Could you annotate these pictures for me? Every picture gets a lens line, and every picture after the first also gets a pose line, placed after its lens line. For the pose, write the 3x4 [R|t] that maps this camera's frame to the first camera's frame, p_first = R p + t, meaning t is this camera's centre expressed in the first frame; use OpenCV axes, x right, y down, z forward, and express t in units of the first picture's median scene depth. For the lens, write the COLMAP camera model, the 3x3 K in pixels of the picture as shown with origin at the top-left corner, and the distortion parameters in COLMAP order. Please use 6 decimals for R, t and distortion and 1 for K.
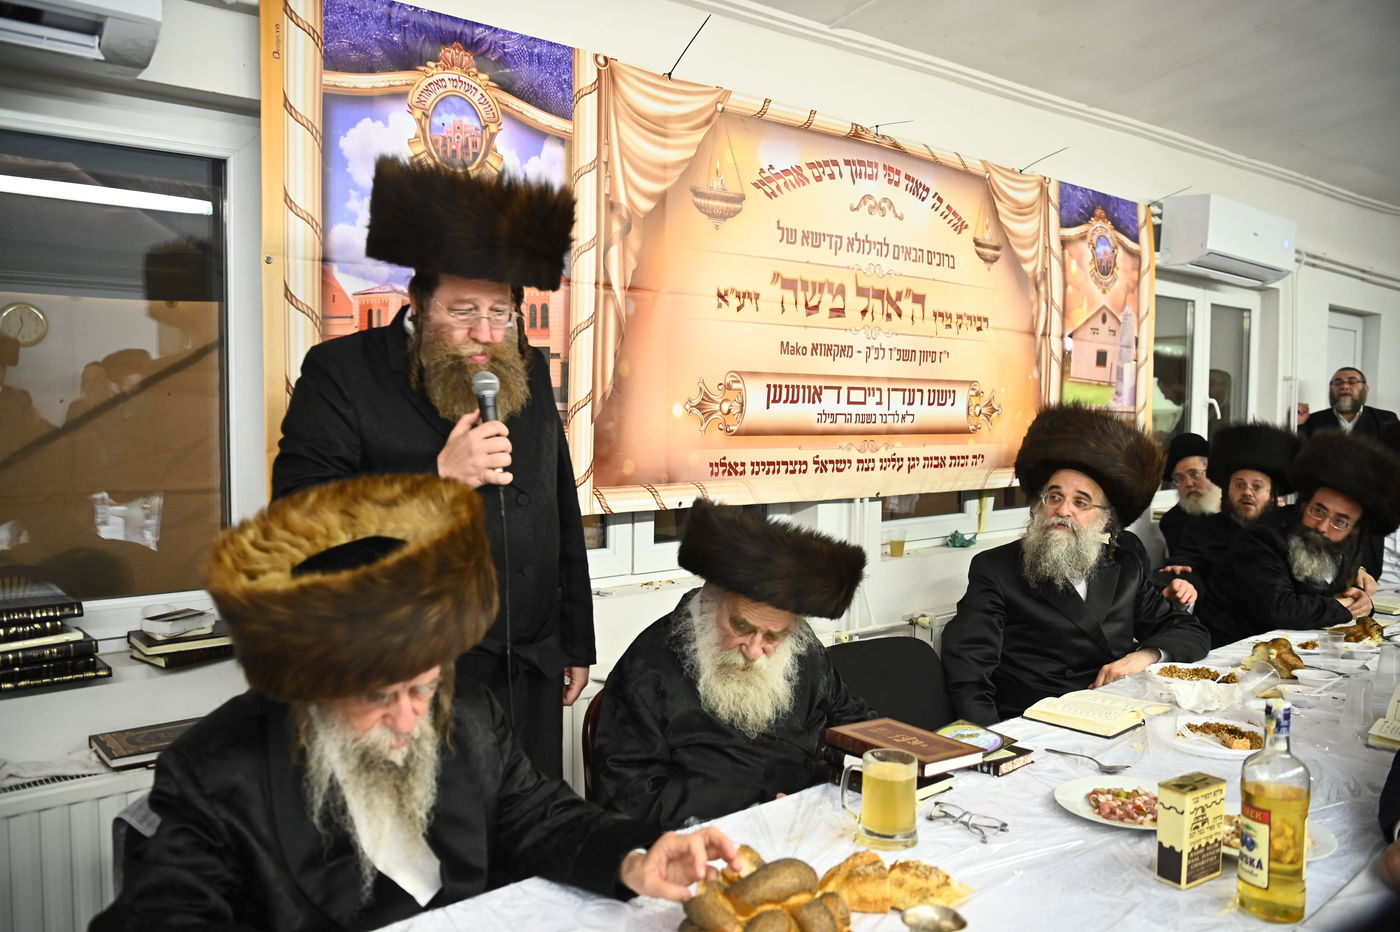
lens RADIAL K [[1119.3, 0, 696.9], [0, 1119.3, 459.2], [0, 0, 1]] dist [-0.067322, 0.048276]
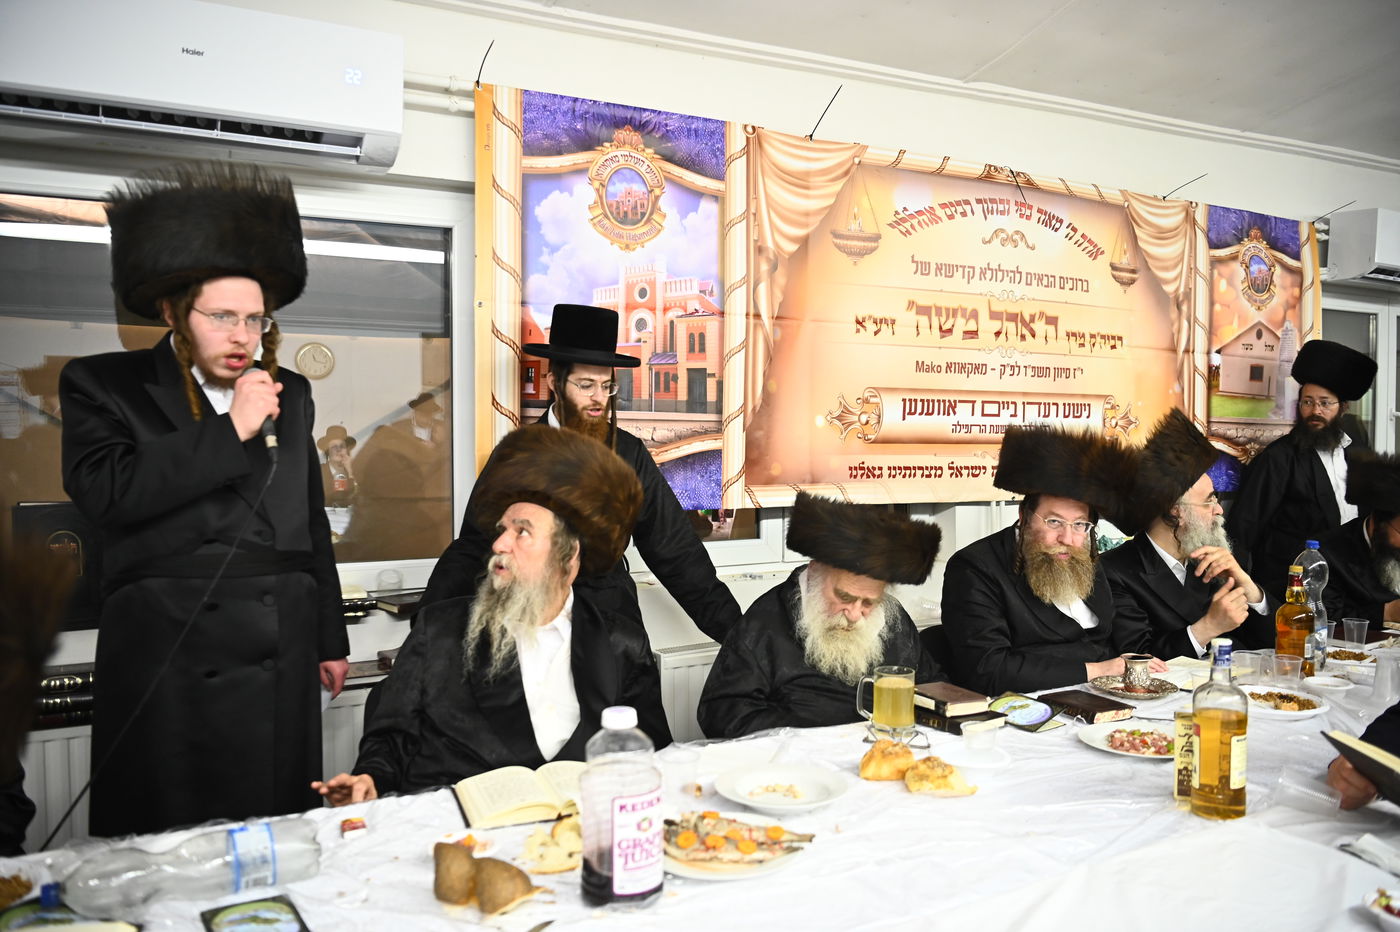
lens RADIAL K [[1119.3, 0, 694.4], [0, 1119.3, 455.6], [0, 0, 1]] dist [-0.067322, 0.048276]
pose [[0.977424, 0.001190, -0.211283, 0.096334], [-0.006294, 0.999704, -0.023486, 0.019346], [0.211193, 0.024285, 0.977143, -0.158360]]
